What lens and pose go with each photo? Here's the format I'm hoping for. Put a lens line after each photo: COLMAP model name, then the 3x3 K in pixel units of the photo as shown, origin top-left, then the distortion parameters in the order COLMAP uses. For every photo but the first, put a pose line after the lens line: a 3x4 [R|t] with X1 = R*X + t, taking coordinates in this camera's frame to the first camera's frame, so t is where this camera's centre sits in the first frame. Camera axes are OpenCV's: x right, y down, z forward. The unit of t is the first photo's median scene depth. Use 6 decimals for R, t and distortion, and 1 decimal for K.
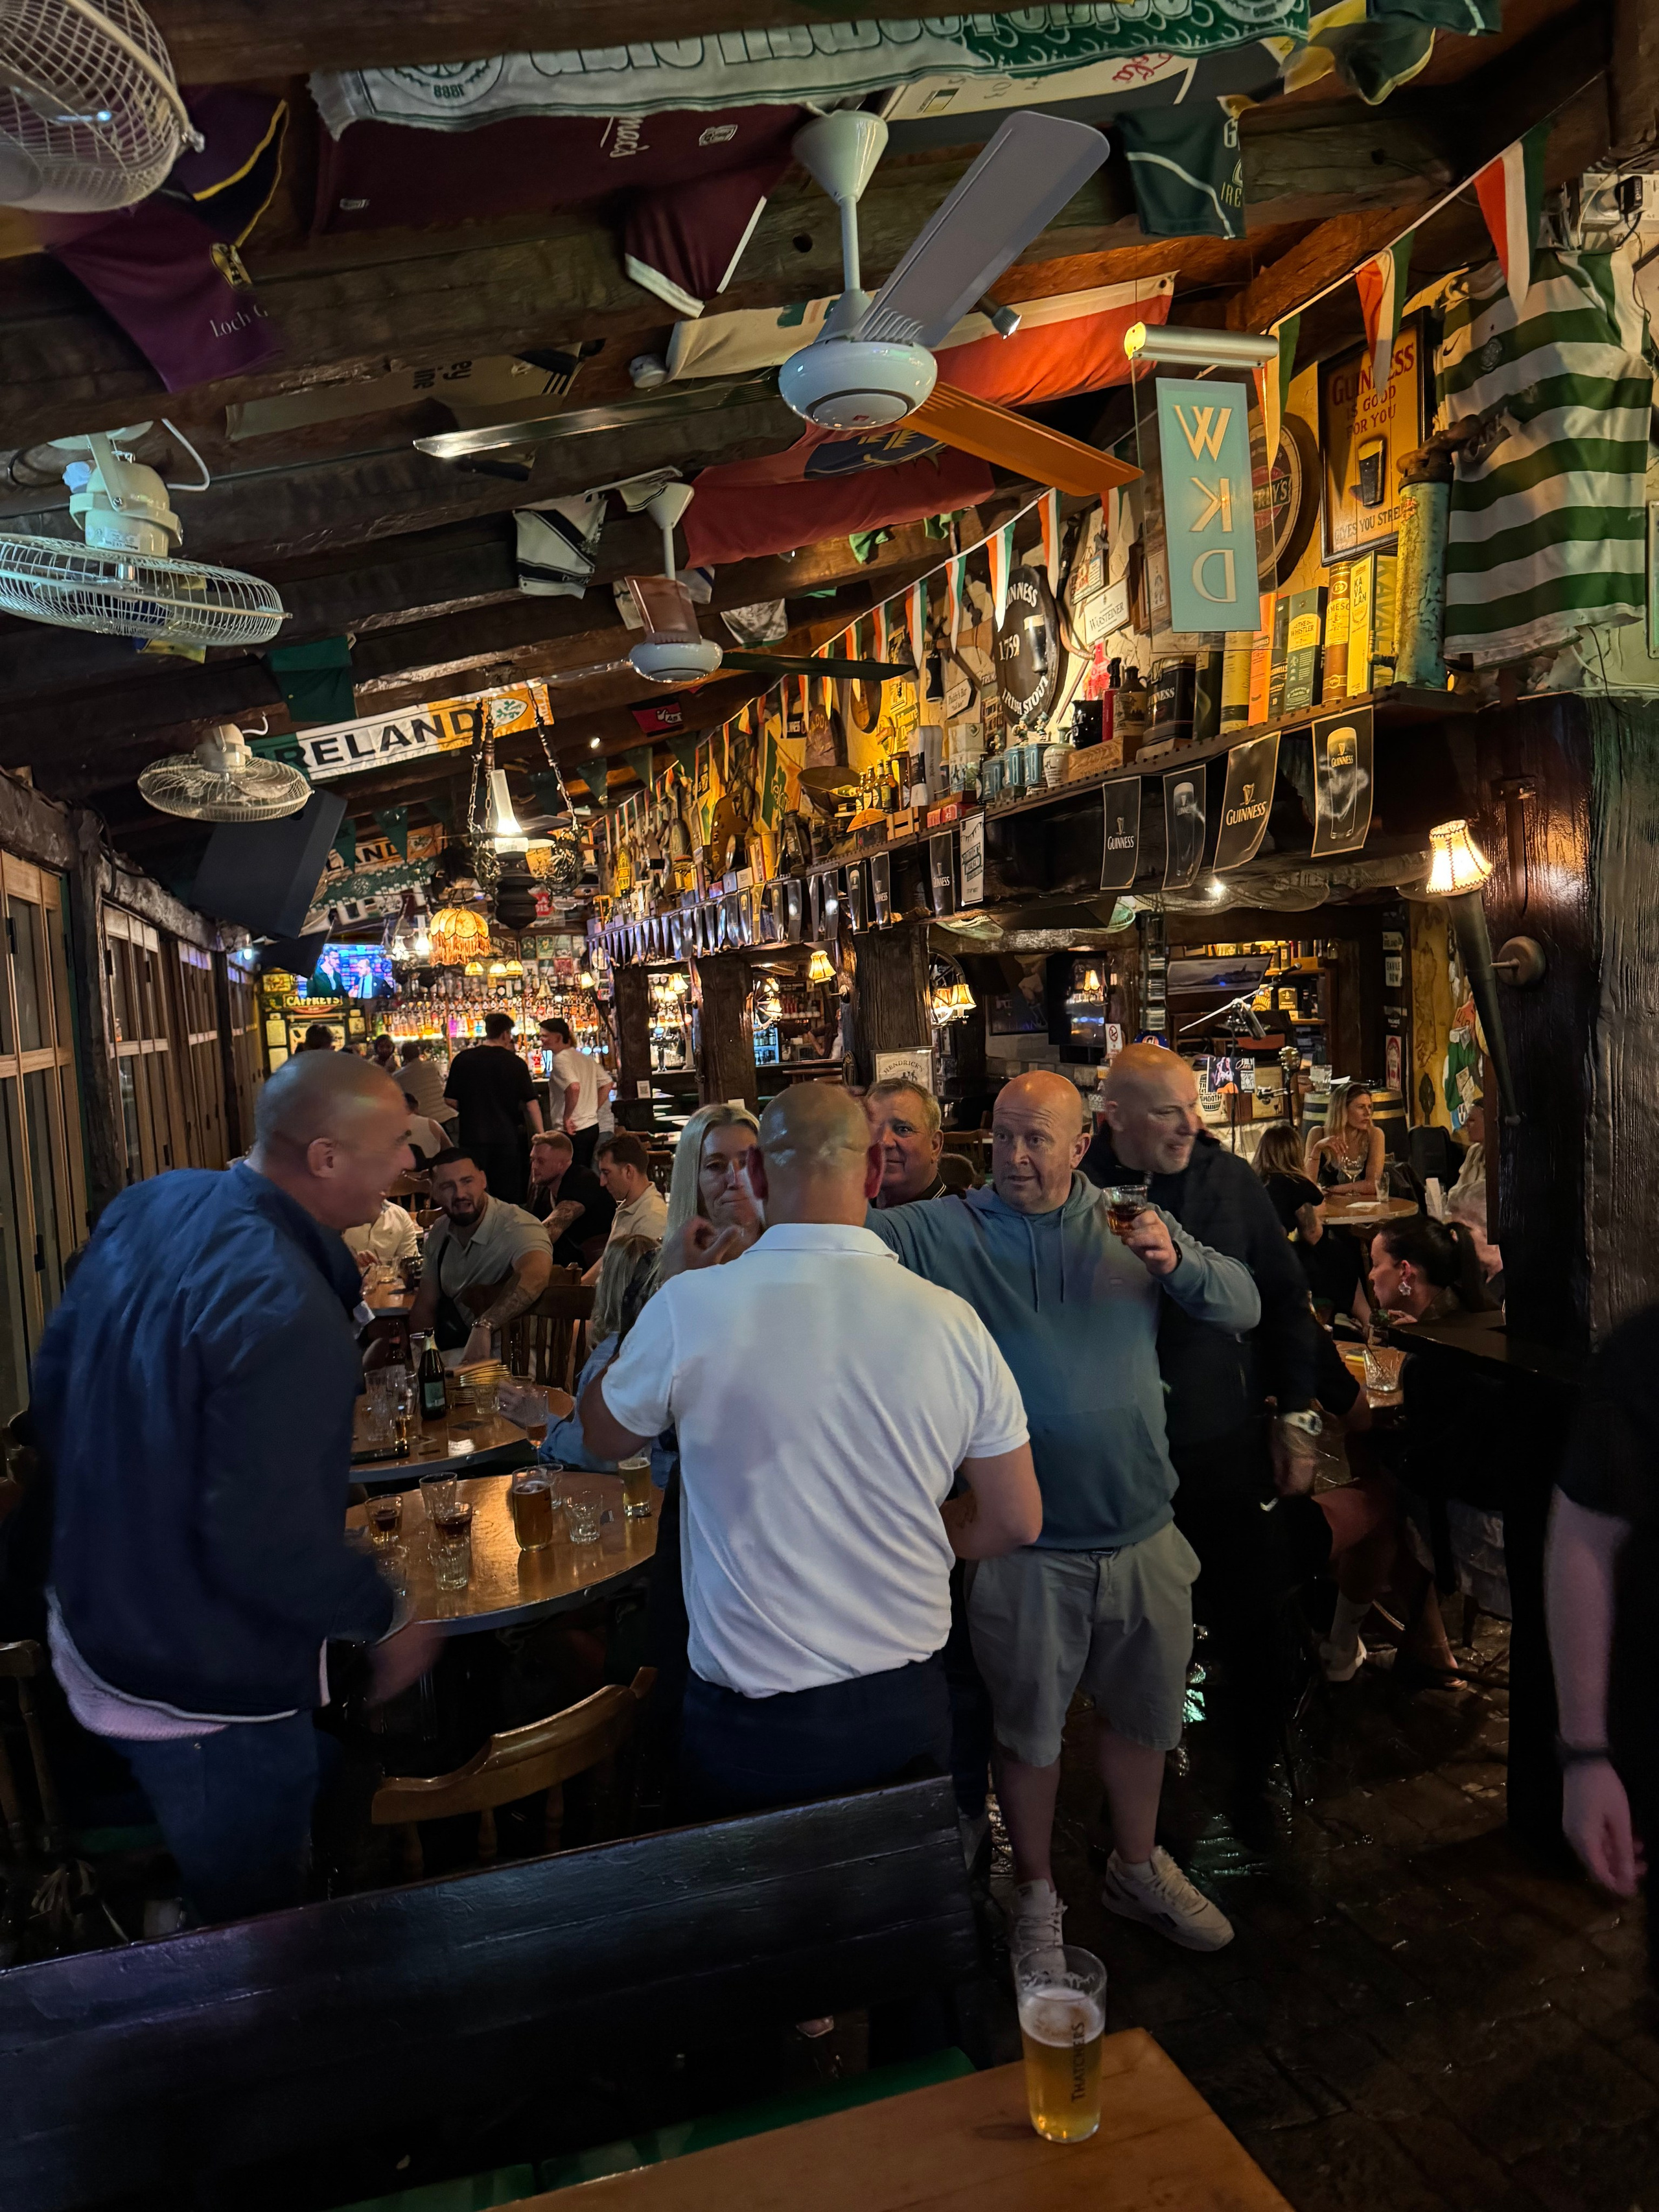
lens RADIAL K [[1488.1, 0, 781.6], [0, 1488.1, 1094.7], [0, 0, 1]] dist [0.024977, 0.000659]
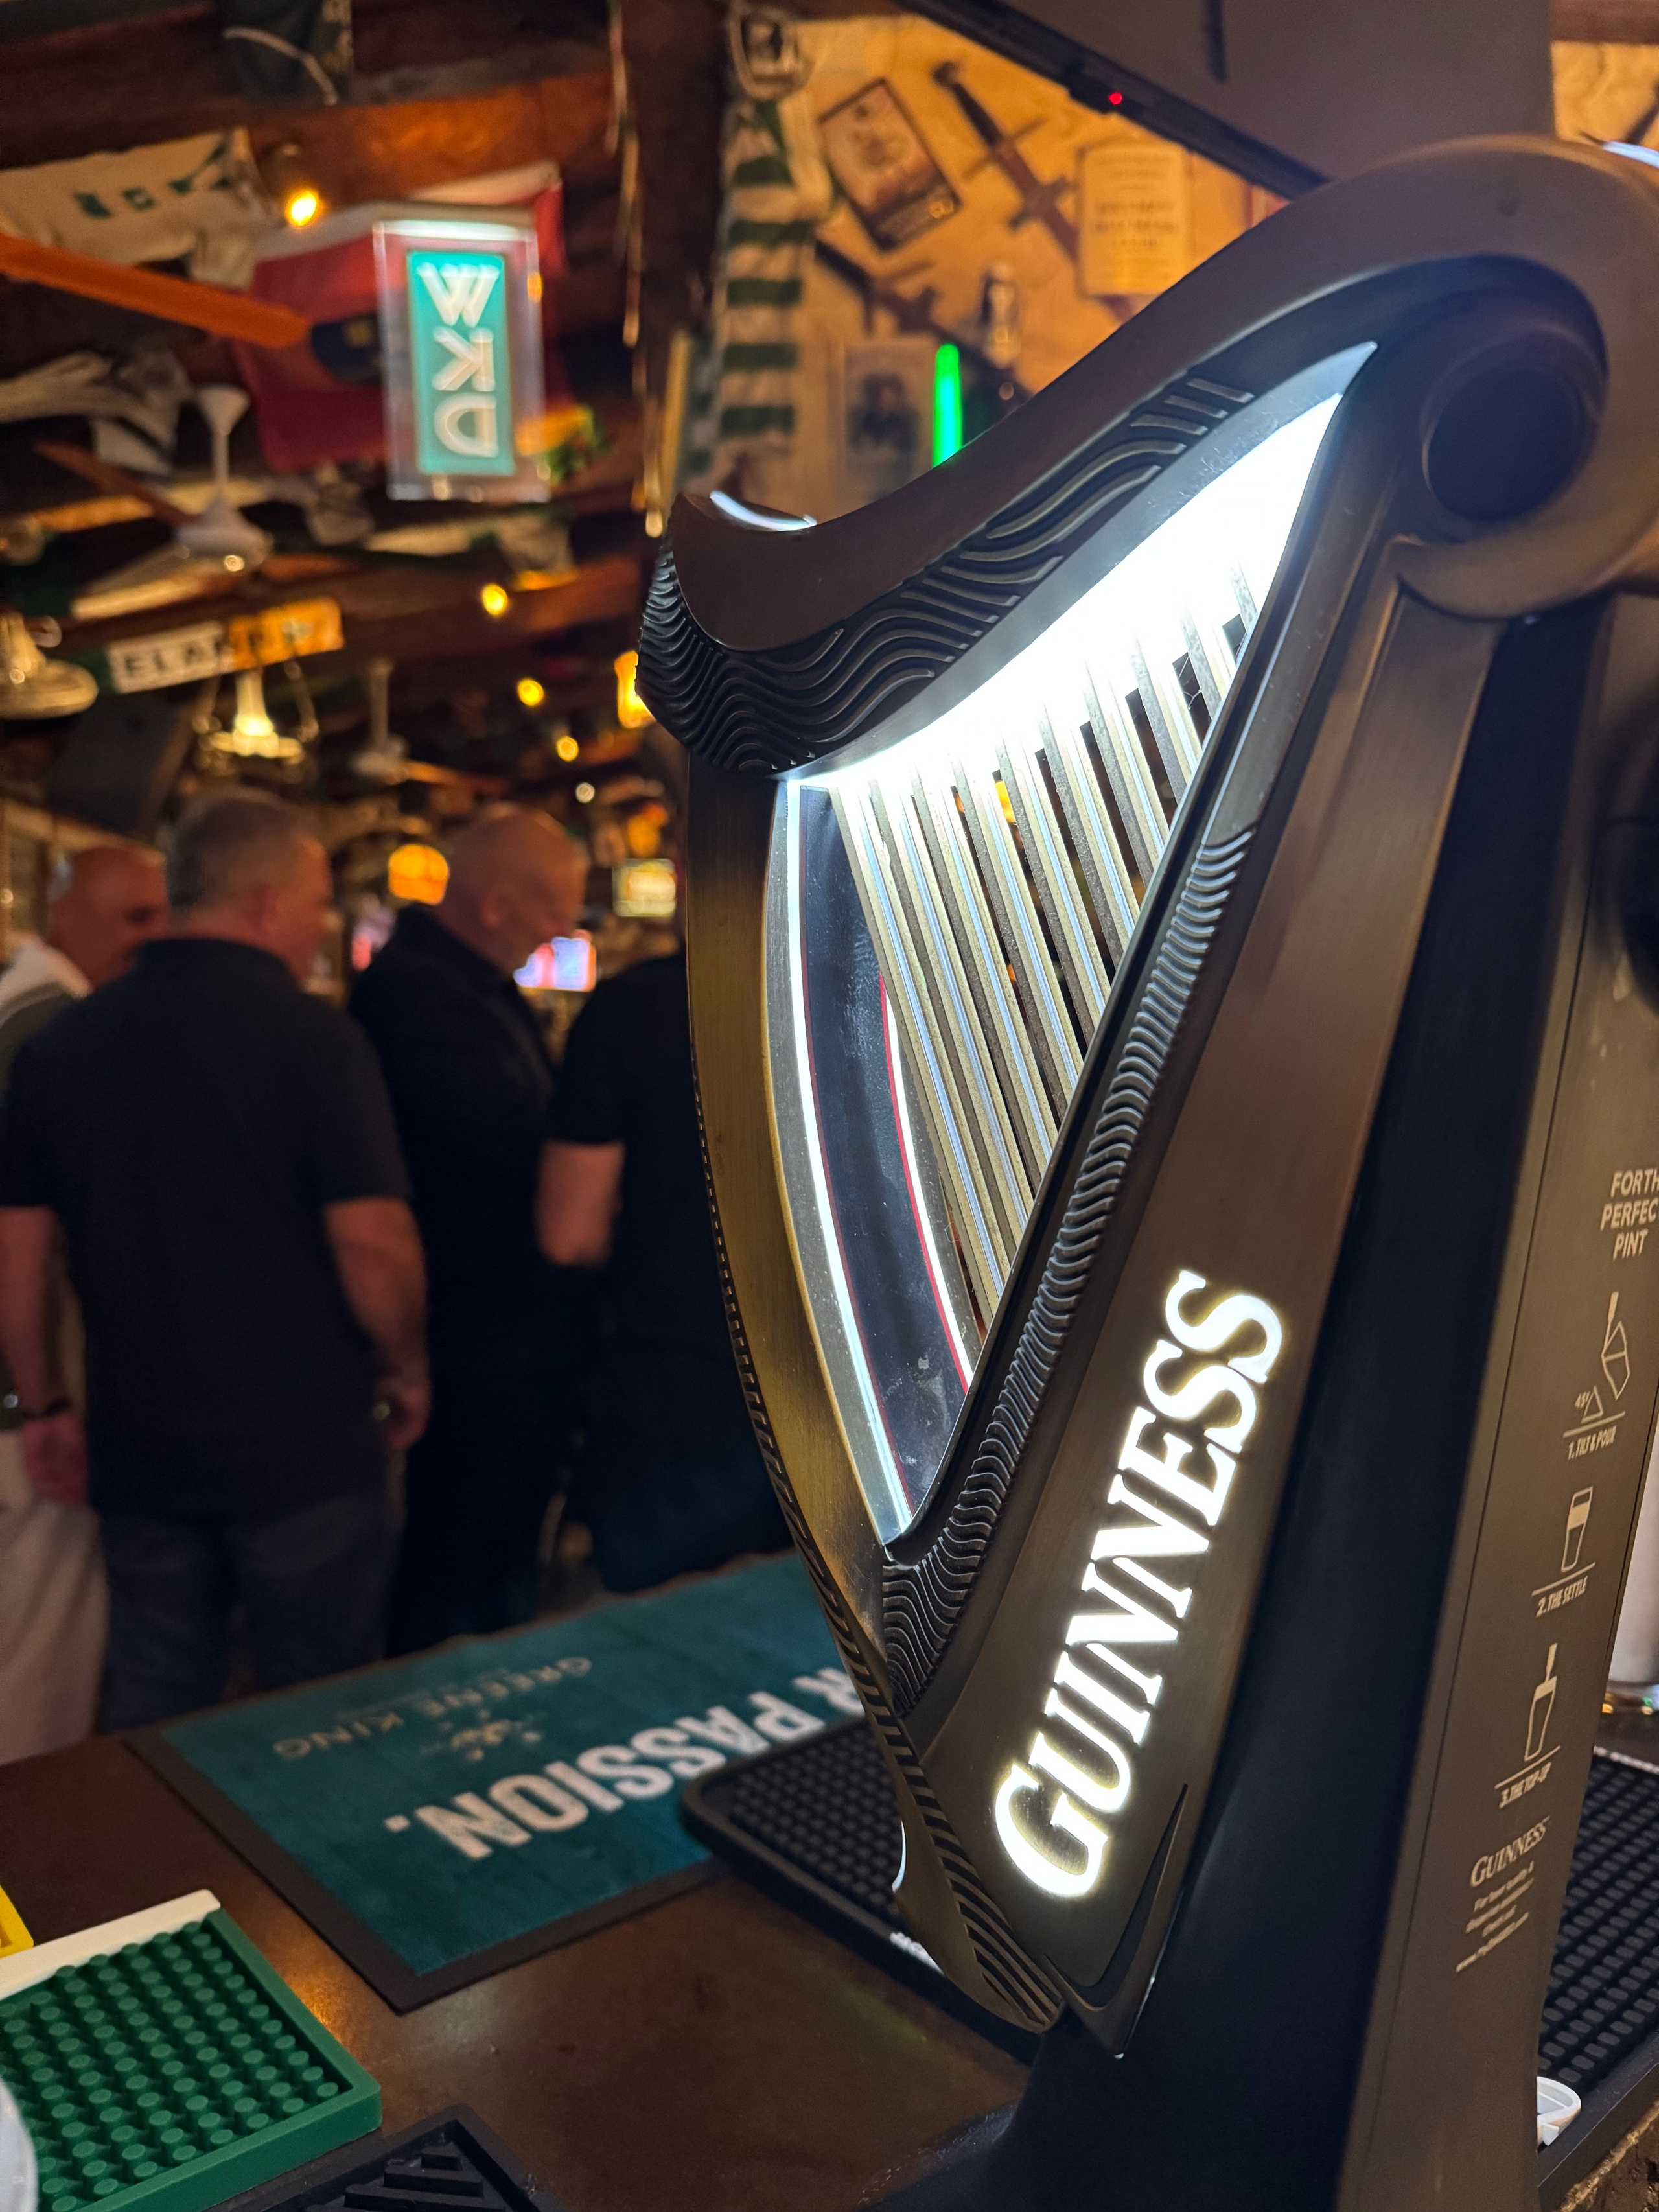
lens RADIAL K [[1539.8, 0, 829.5], [0, 1539.8, 1106.0], [0, 0, 1]] dist [0.000917, -0.000324]
pose [[0.968007, 0.074717, -0.239540, 0.844196], [-0.083224, 0.996202, -0.025585, 0.145288], [0.236718, 0.044702, 0.970549, 0.014979]]
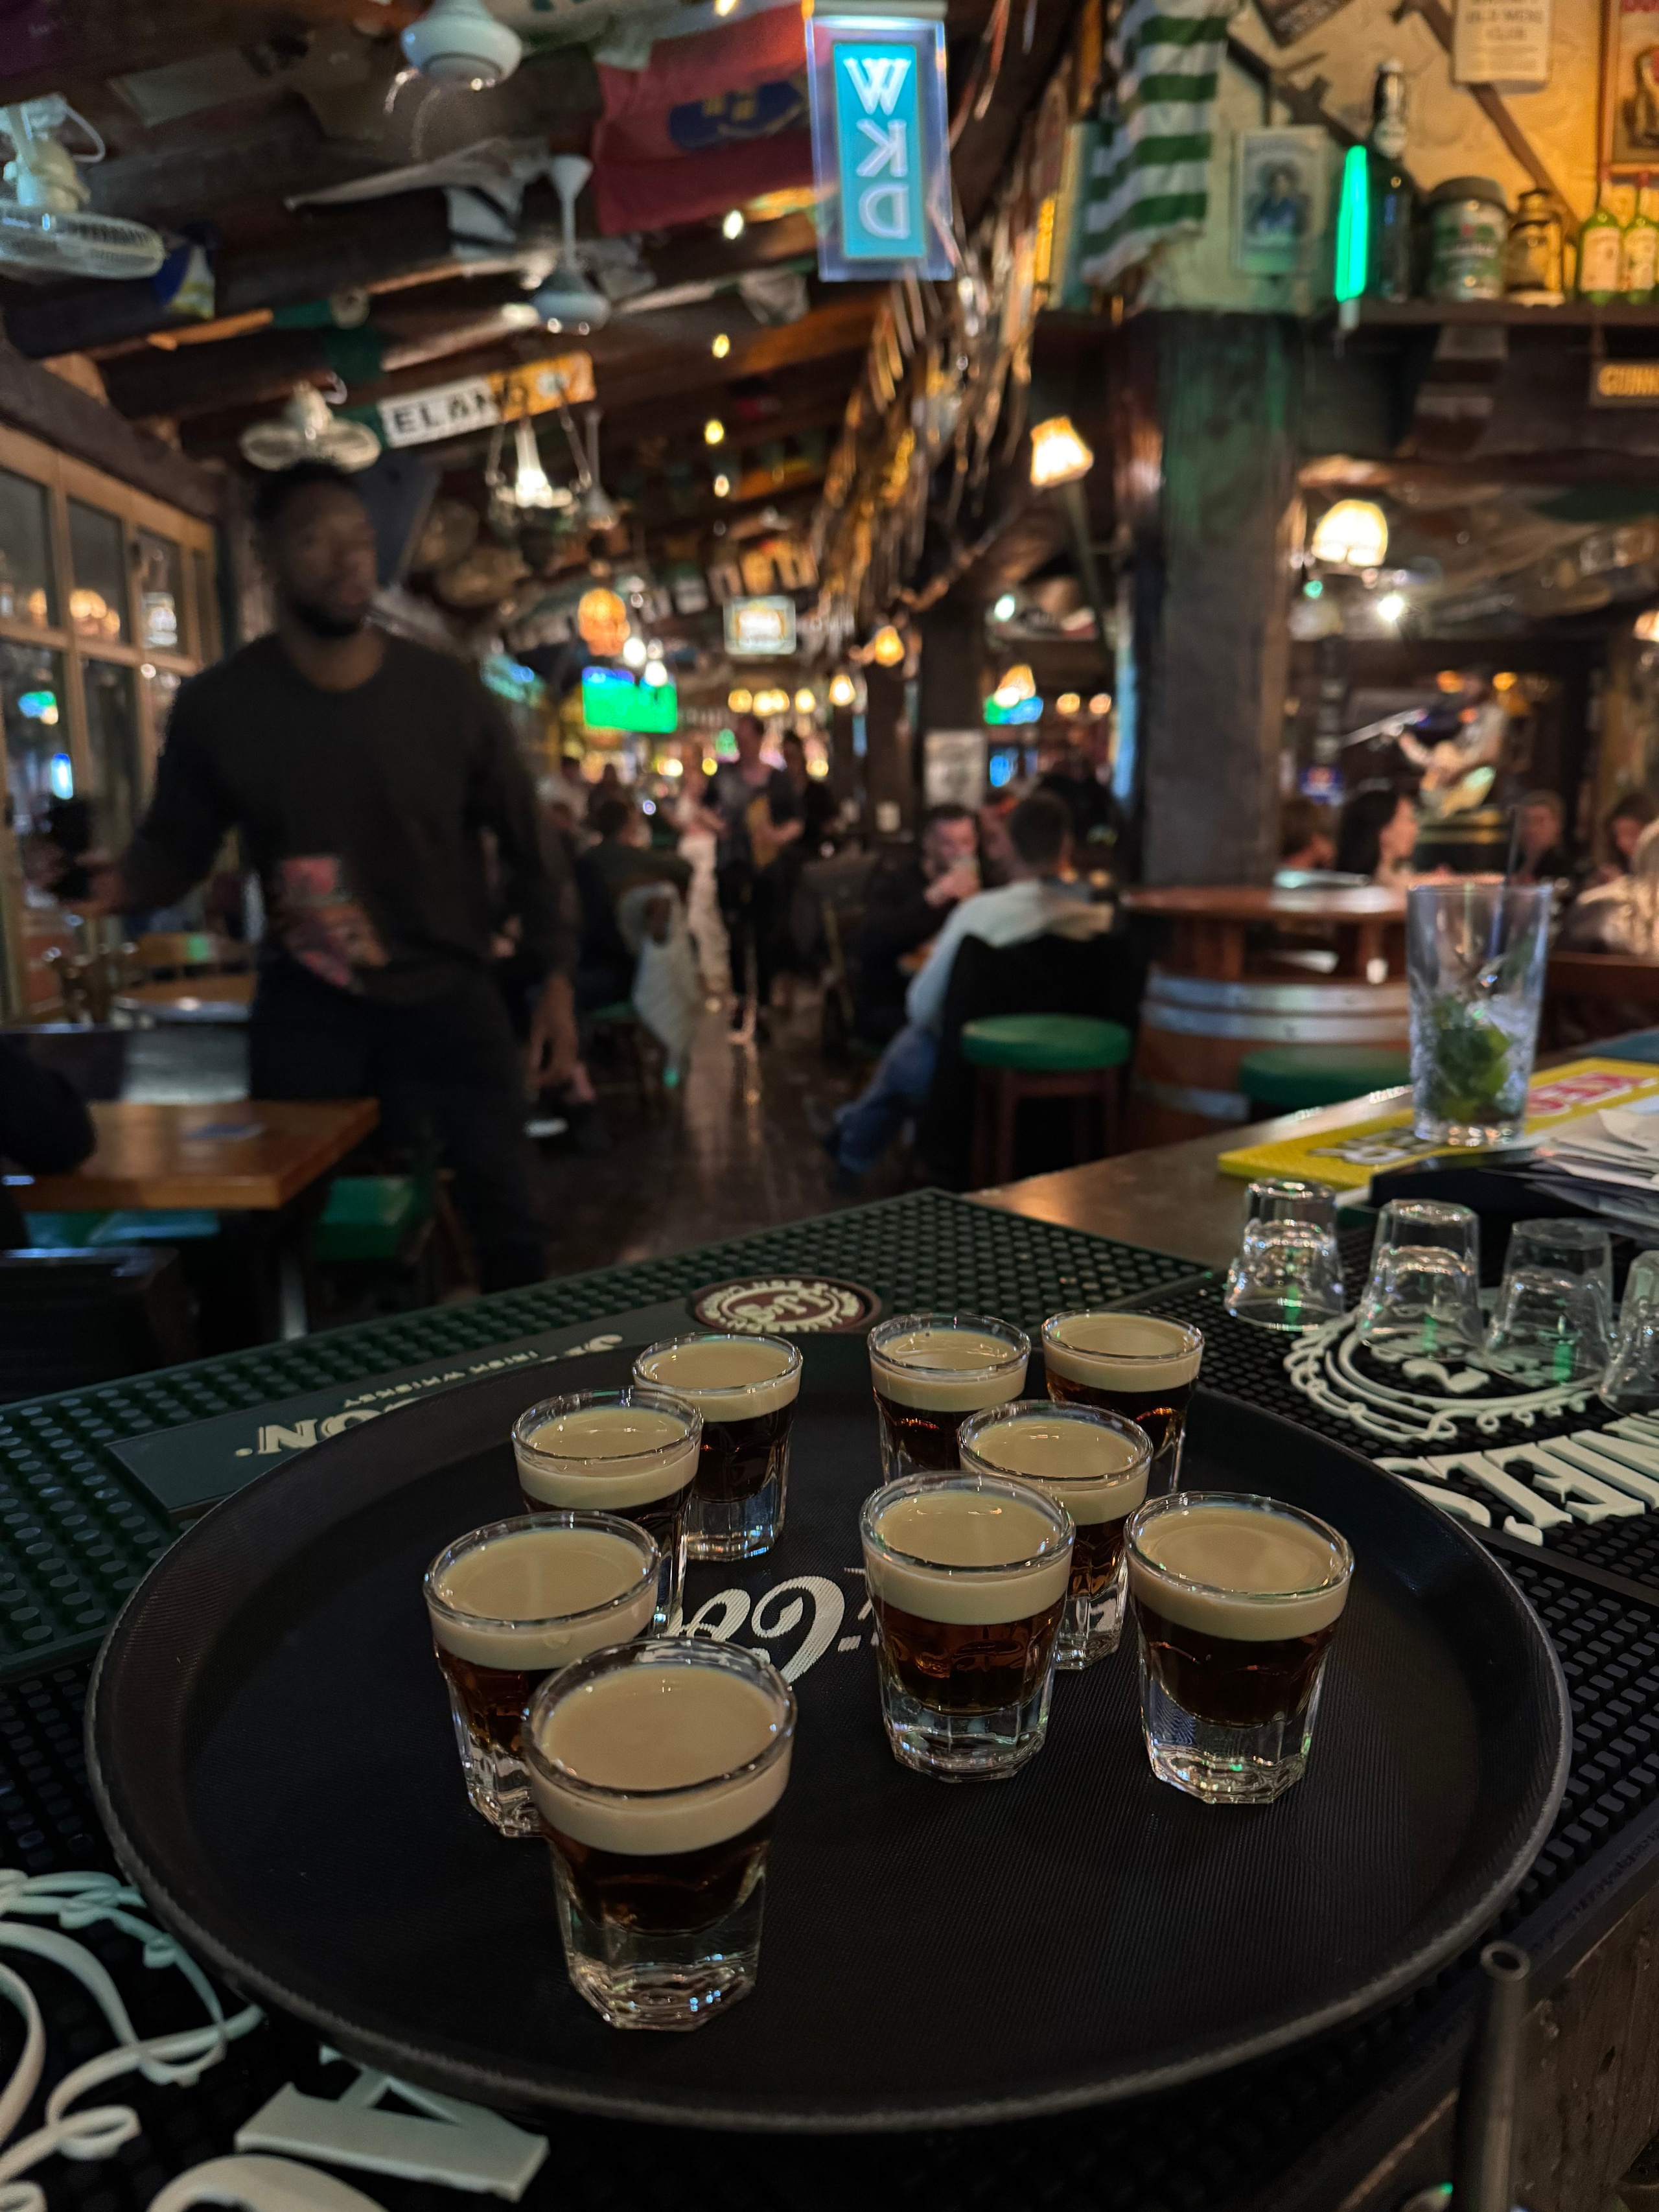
lens RADIAL K [[1539.8, 0, 829.5], [0, 1539.8, 1106.0], [0, 0, 1]] dist [0.000917, -0.000324]
pose [[0.969171, 0.096990, -0.226495, 0.602320], [-0.066309, 0.988020, 0.139355, 0.200349], [0.237298, -0.120040, 0.963992, -0.301932]]
